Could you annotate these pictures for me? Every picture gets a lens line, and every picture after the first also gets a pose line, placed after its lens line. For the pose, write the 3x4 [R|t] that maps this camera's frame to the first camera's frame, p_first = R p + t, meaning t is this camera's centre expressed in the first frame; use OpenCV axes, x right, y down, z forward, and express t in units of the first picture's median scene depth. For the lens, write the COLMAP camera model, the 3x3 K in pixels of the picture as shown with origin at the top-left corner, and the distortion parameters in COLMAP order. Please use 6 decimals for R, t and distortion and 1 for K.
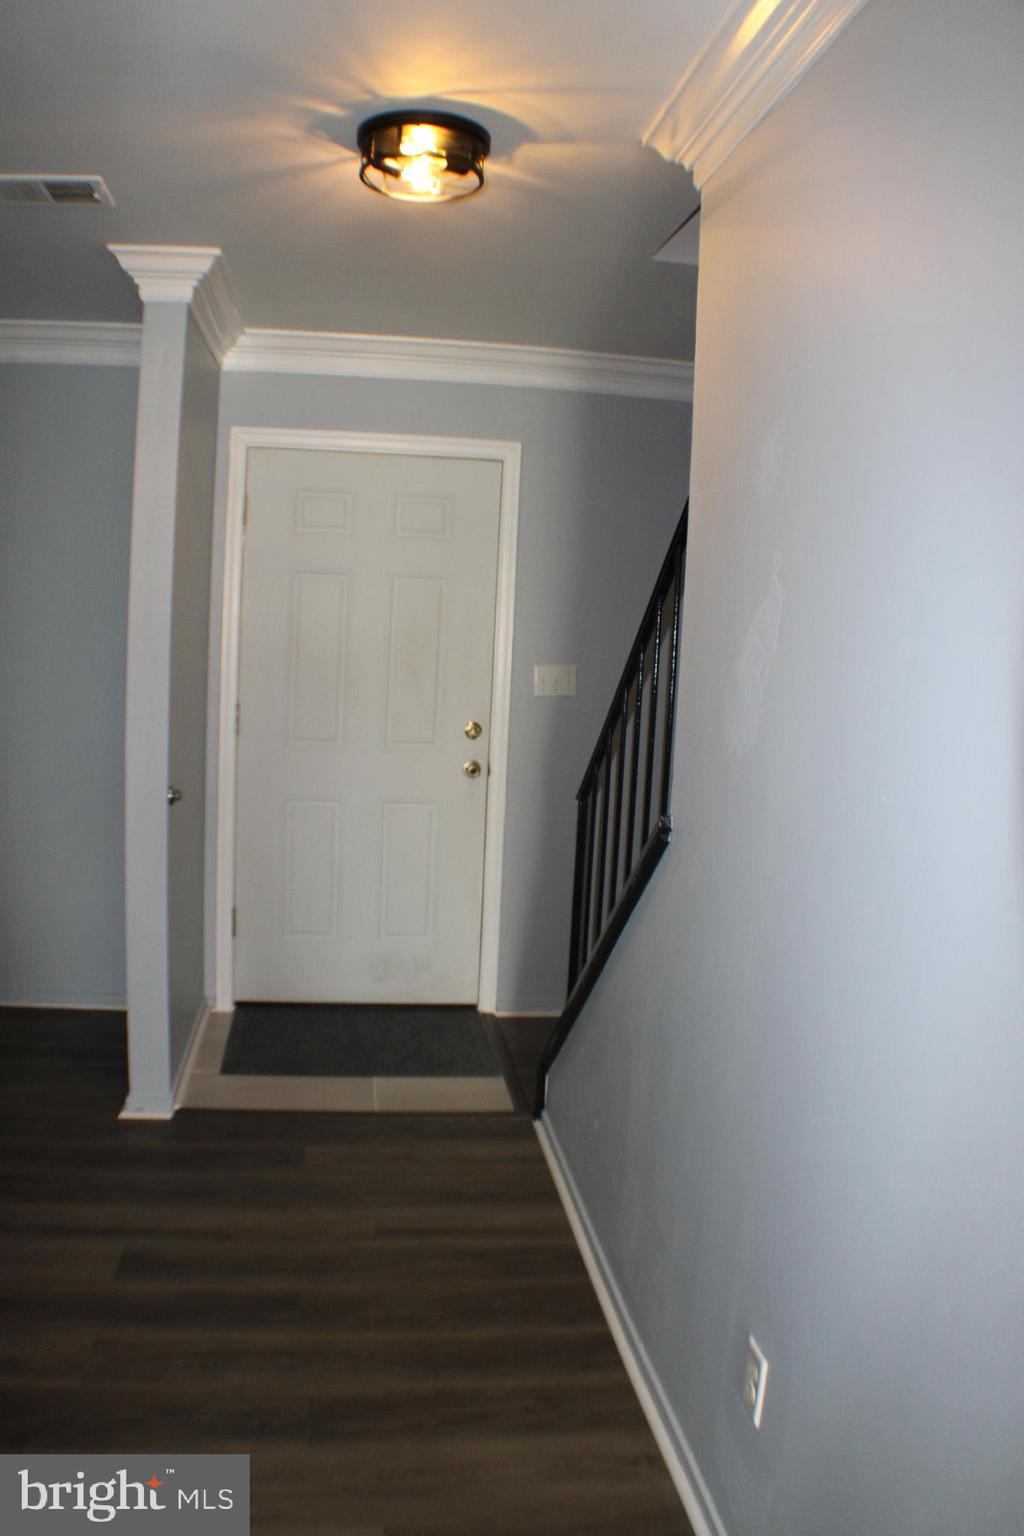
lens RADIAL K [[1169.5, 0, 512.0], [0, 1169.5, 768.0], [0, 0, 1]] dist [-0.240773, 0.113262]
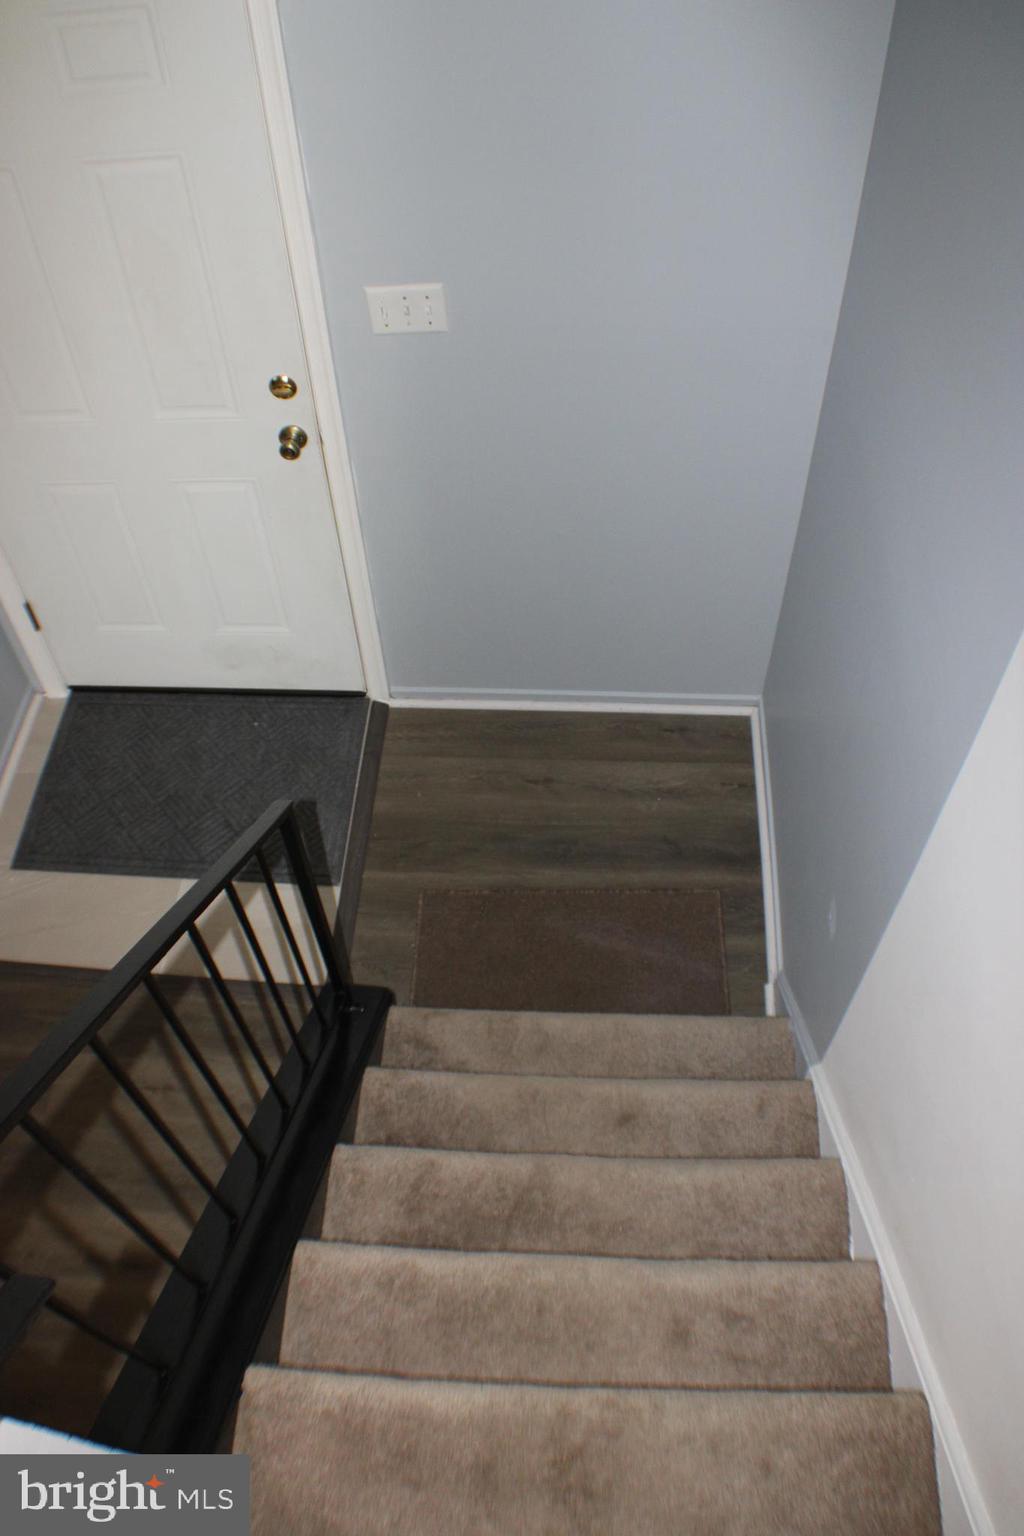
lens RADIAL K [[1193.7, 0, 512.0], [0, 1193.7, 768.0], [0, 0, 1]] dist [-0.216174, 0.074812]
pose [[0.979061, 0.115537, -0.167602, 0.249768], [0.042219, 0.690181, 0.722404, -0.392223], [0.199140, -0.714354, 0.670851, 0.599137]]
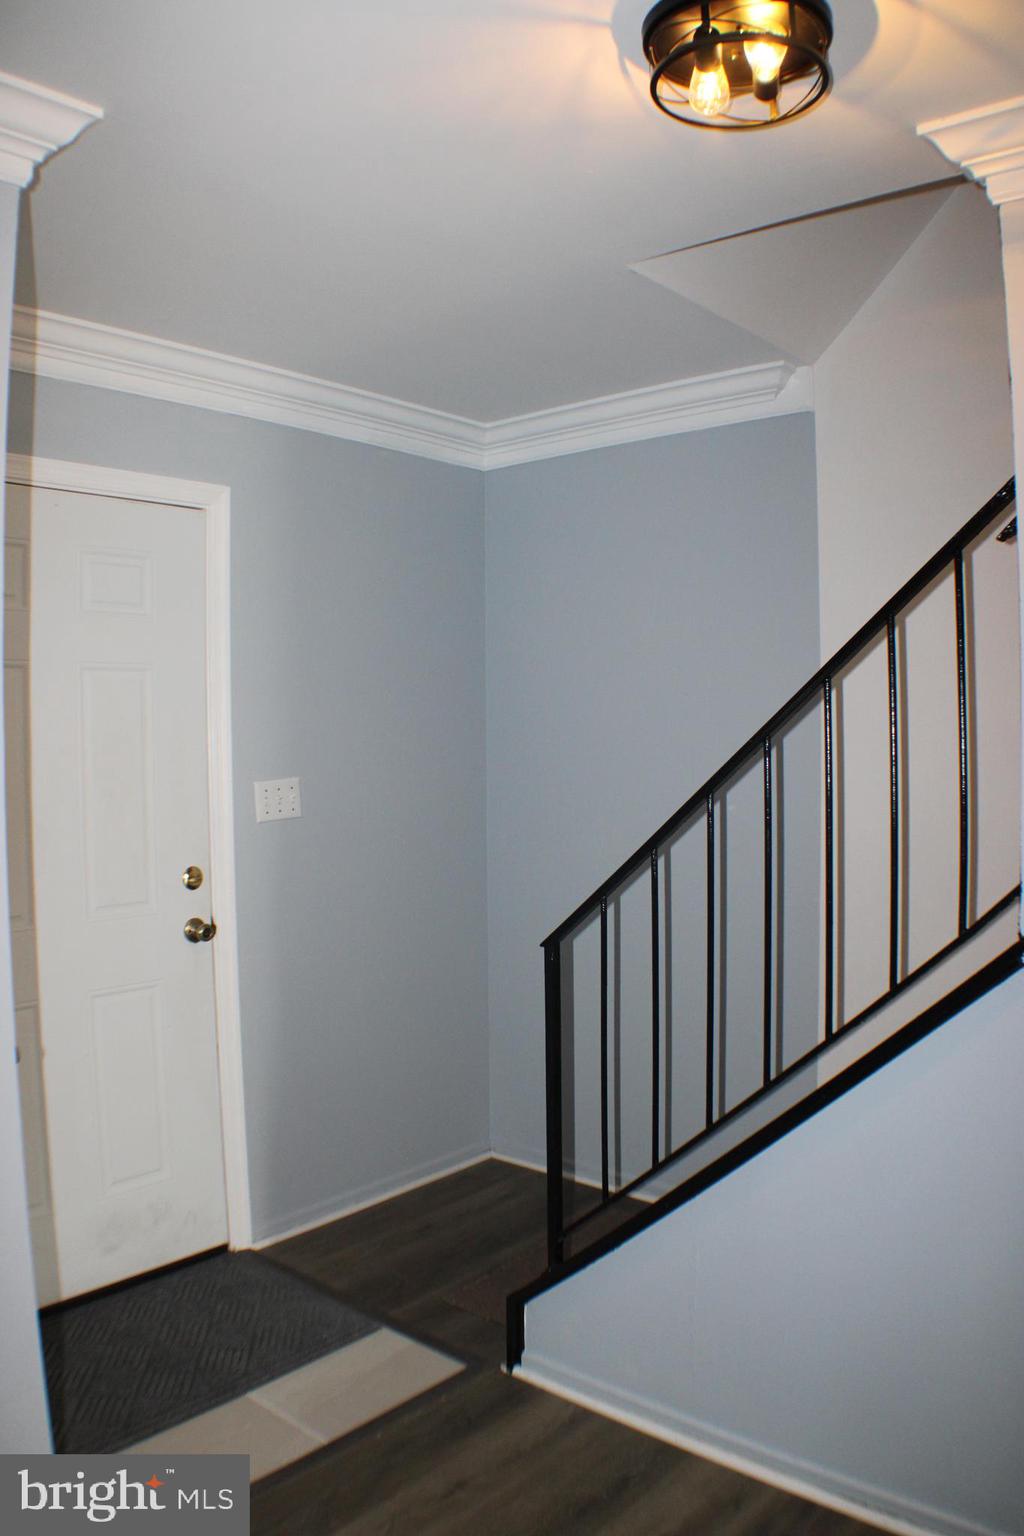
lens RADIAL K [[1199.2, 0, 512.6], [0, 1199.2, 750.7], [0, 0, 1]] dist [-0.277603, 0.169880]
pose [[0.747626, -0.067420, 0.660689, -0.440173], [0.128683, 0.990686, -0.044521, -0.064061], [-0.651533, 0.118305, 0.749339, 0.393026]]
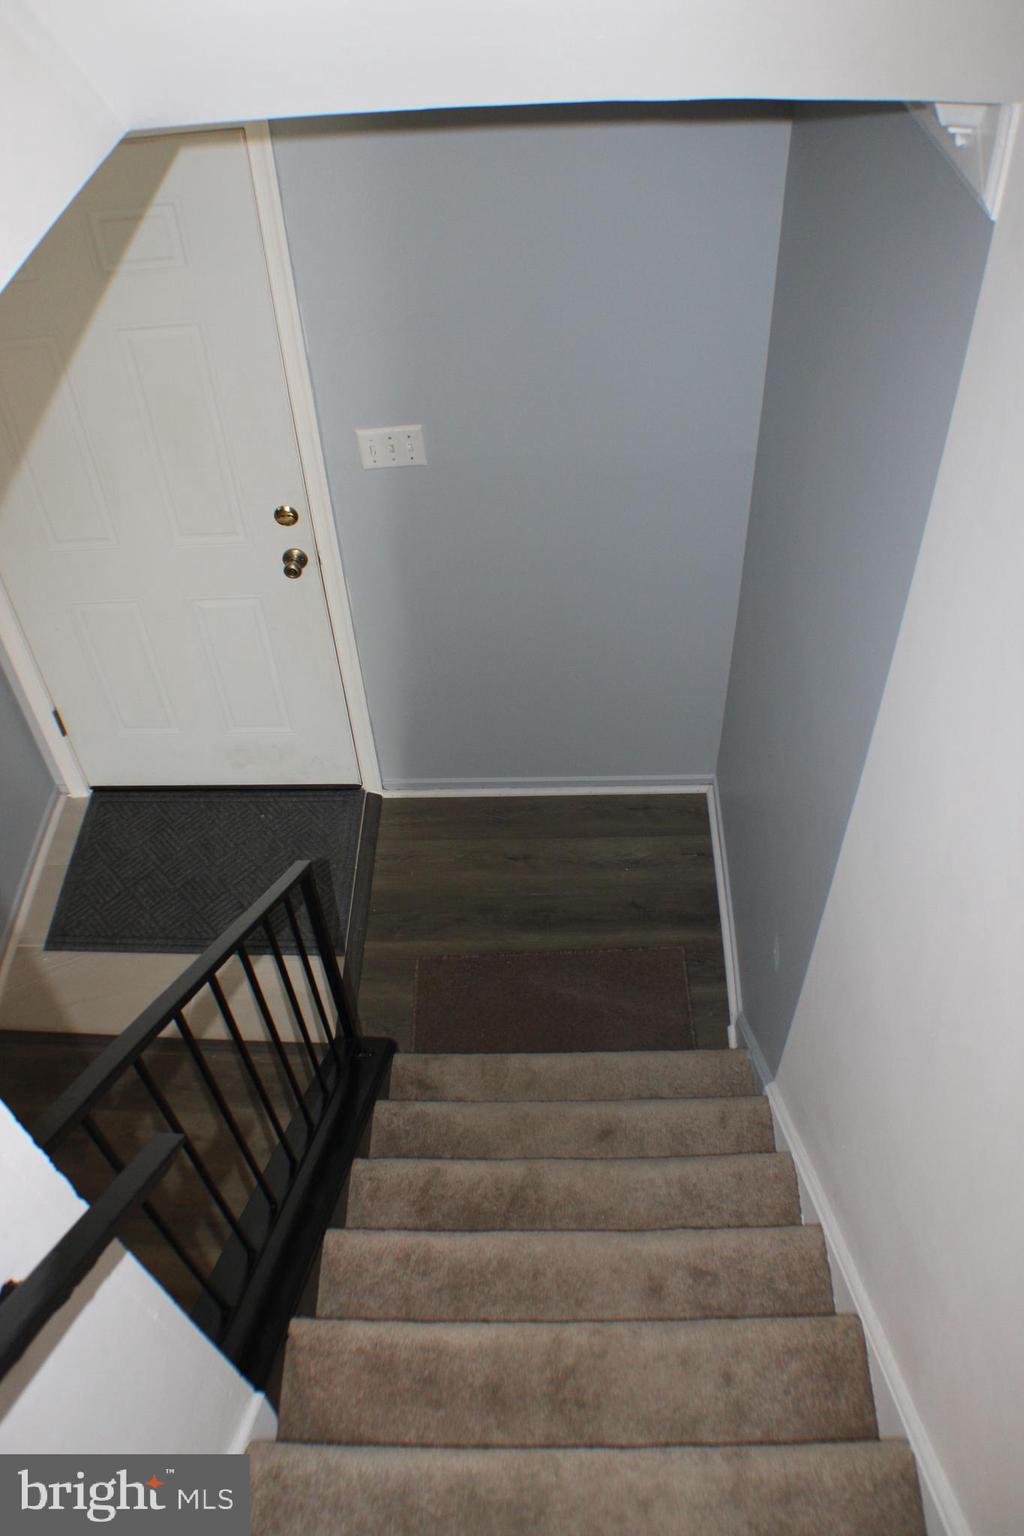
lens RADIAL K [[1193.7, 0, 512.0], [0, 1193.7, 768.0], [0, 0, 1]] dist [-0.216174, 0.074812]
pose [[0.985003, 0.064349, -0.160090, 0.270313], [0.056821, 0.755111, 0.653130, -0.448271], [0.162914, -0.652432, 0.740130, 0.503284]]
